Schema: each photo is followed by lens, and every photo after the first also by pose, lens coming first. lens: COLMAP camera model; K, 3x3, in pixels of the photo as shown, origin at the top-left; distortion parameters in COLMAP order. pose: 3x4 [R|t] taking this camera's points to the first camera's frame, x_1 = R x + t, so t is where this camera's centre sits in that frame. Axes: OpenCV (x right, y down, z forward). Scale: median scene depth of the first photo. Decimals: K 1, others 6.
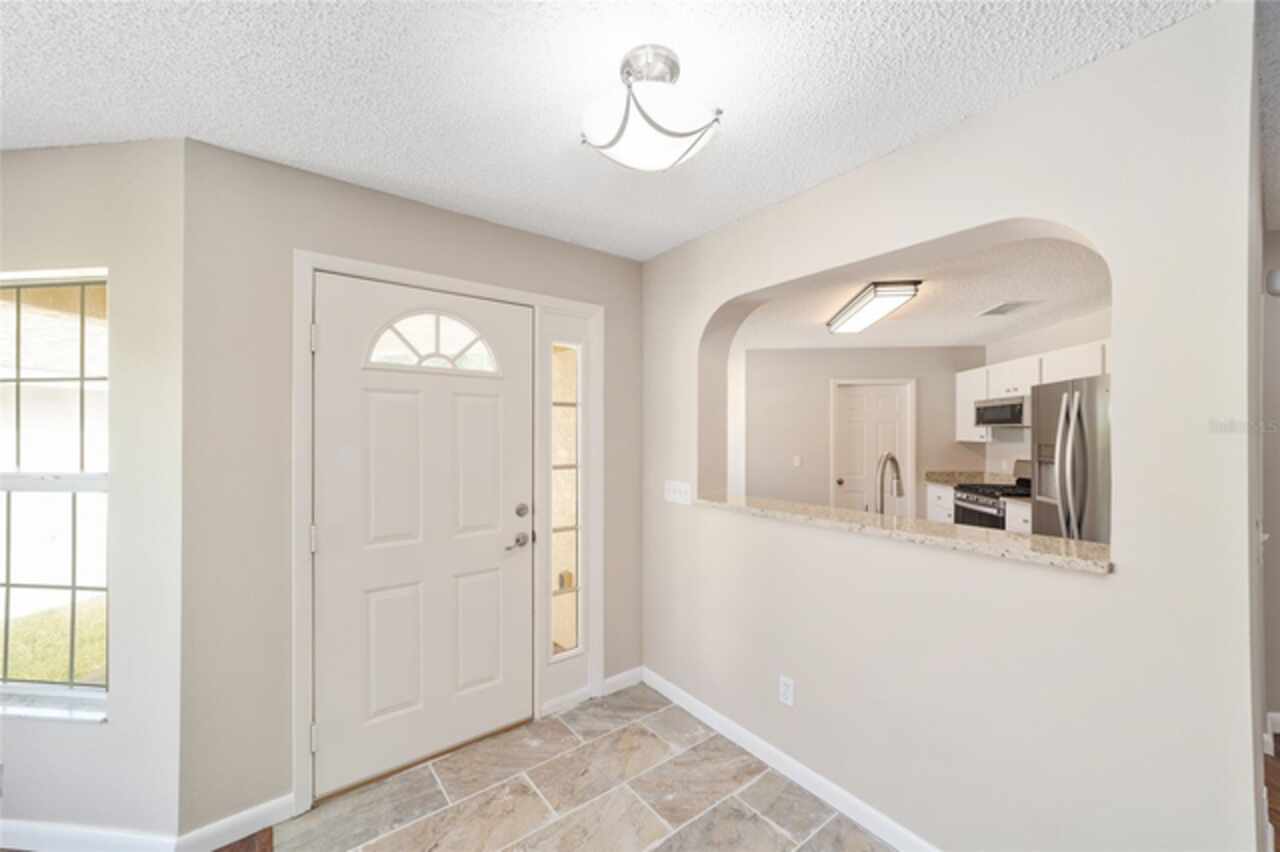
lens RADIAL K [[490.4, 0, 636.8], [0, 490.4, 428.8], [0, 0, 1]] dist [-0.021045, 0.009044]
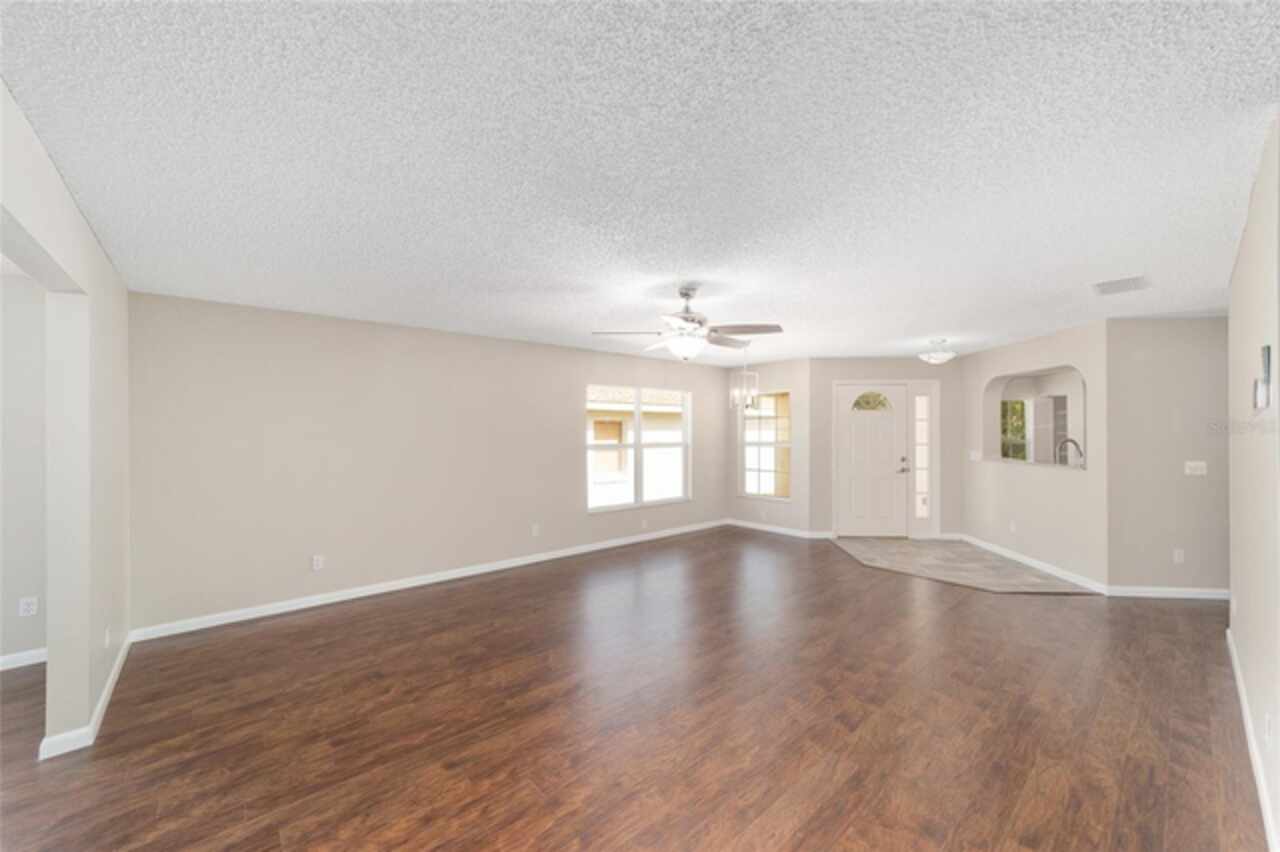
lens RADIAL K [[492.7, 0, 636.2], [0, 492.7, 432.6], [0, 0, 1]] dist [-0.021392, 0.011856]
pose [[0.753739, -0.002423, -0.657169, 0.261590], [0.006896, 0.999967, 0.004222, -0.002990], [0.657138, -0.007714, 0.753731, -1.218770]]
